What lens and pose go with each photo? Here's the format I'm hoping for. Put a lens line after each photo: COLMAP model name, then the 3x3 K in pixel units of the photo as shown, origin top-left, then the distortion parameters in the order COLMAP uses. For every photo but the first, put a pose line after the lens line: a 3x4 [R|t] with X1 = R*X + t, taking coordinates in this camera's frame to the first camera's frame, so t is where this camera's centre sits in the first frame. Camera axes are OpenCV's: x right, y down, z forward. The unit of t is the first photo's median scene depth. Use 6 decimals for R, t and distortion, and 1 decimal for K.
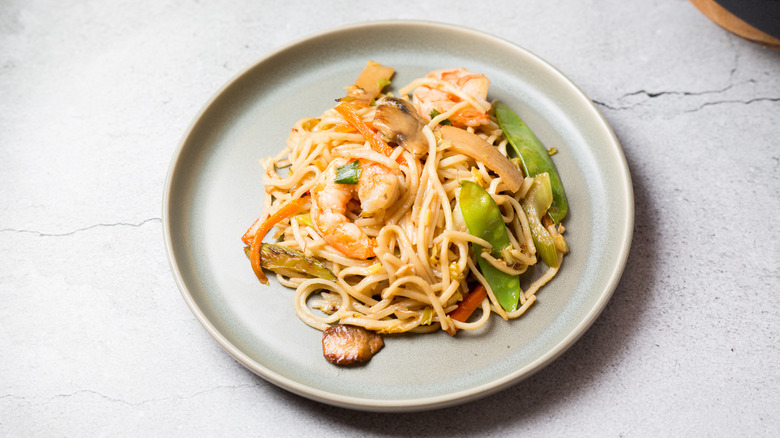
lens RADIAL K [[1269.4, 0, 390.1], [0, 1269.4, 219.0], [0, 0, 1]] dist [-0.058448, 0.000000]
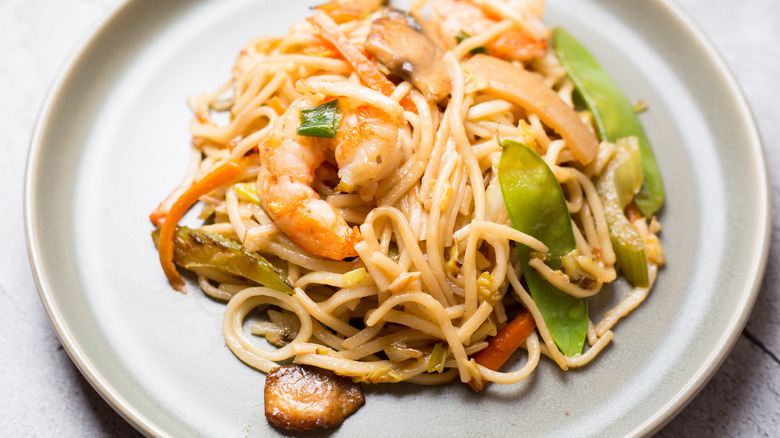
lens RADIAL K [[1269.4, 0, 389.7], [0, 1269.4, 219.5], [0, 0, 1]] dist [-0.058448, 0.000000]
pose [[0.998831, 0.048222, 0.003497, 0.000862], [-0.048257, 0.998777, 0.010735, 0.004193], [-0.002975, -0.010891, 0.999936, 0.377129]]
